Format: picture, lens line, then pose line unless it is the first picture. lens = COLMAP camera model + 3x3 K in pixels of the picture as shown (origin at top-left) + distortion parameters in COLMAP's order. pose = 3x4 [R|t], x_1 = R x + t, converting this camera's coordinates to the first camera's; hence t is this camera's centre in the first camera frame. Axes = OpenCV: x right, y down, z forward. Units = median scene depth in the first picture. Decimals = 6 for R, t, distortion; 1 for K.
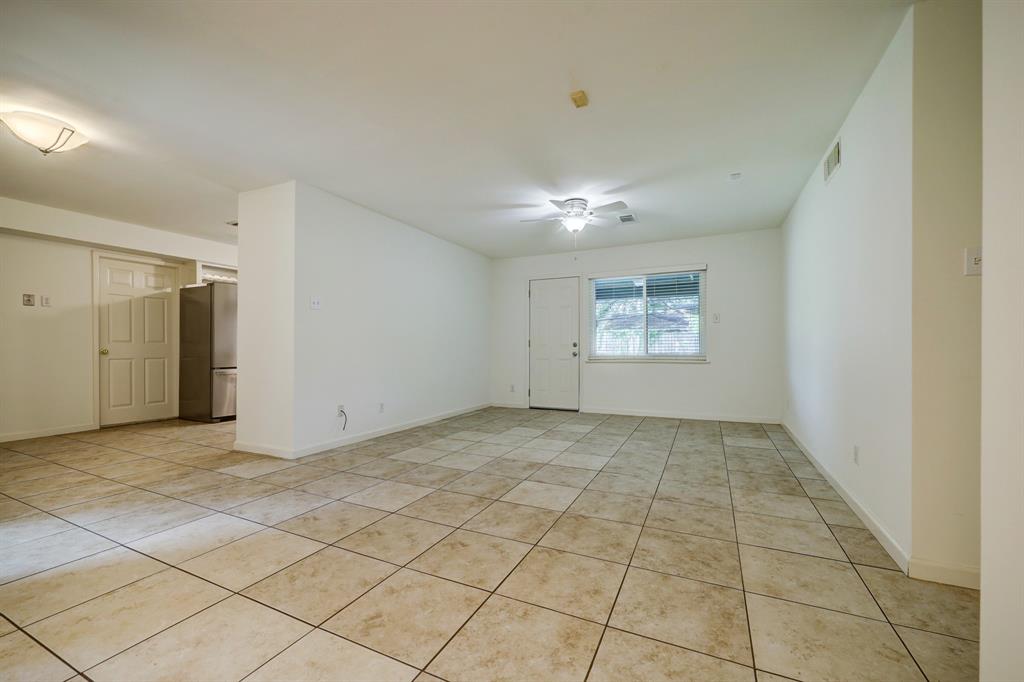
lens RADIAL K [[416.6, 0, 506.2], [0, 416.6, 358.4], [0, 0, 1]] dist [-0.000013, 0.000148]
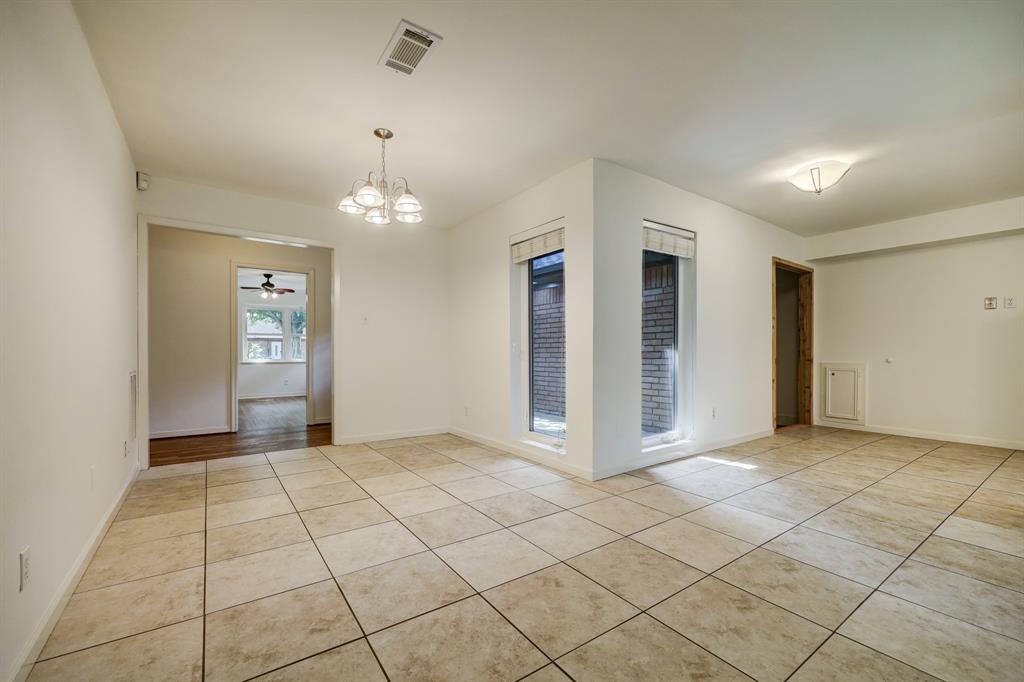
lens RADIAL K [[426.6, 0, 503.3], [0, 426.6, 352.8], [0, 0, 1]] dist [0.001584, 0.000186]
pose [[-0.491165, 0.001017, -0.871066, 0.417000], [-0.025800, 0.999544, 0.015715, -0.017004], [0.870684, 0.030192, -0.490915, 0.757709]]
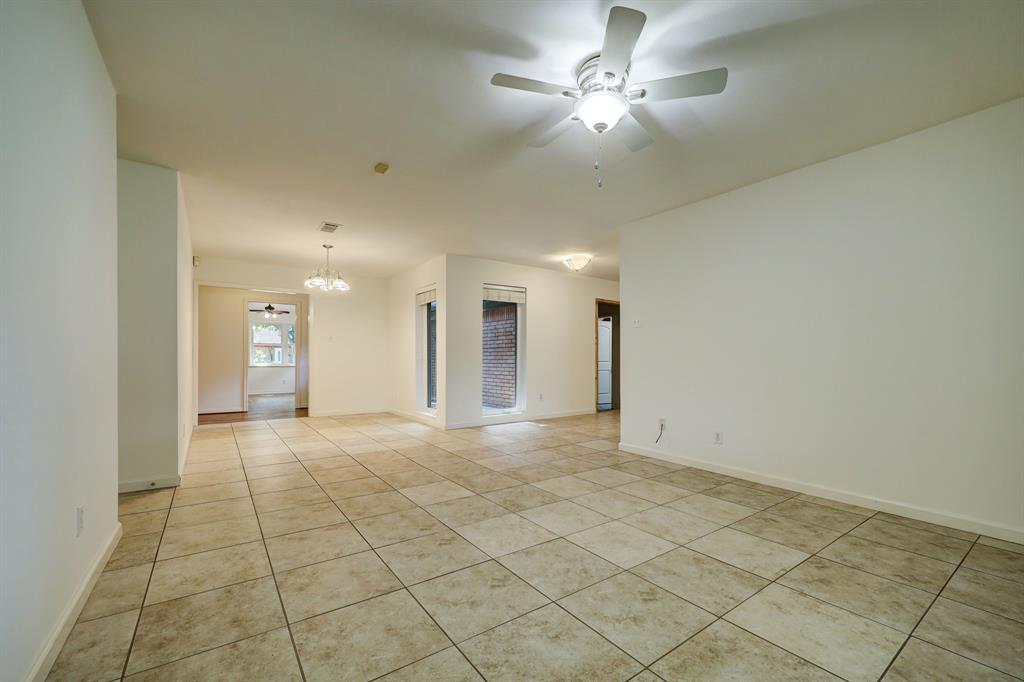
lens RADIAL K [[416.6, 0, 506.2], [0, 416.6, 358.4], [0, 0, 1]] dist [-0.000013, 0.000148]
pose [[-0.483340, -0.002643, -0.875429, 0.939914], [-0.029723, 0.999468, 0.013393, -0.048647], [0.874928, 0.032494, -0.483162, 1.636995]]
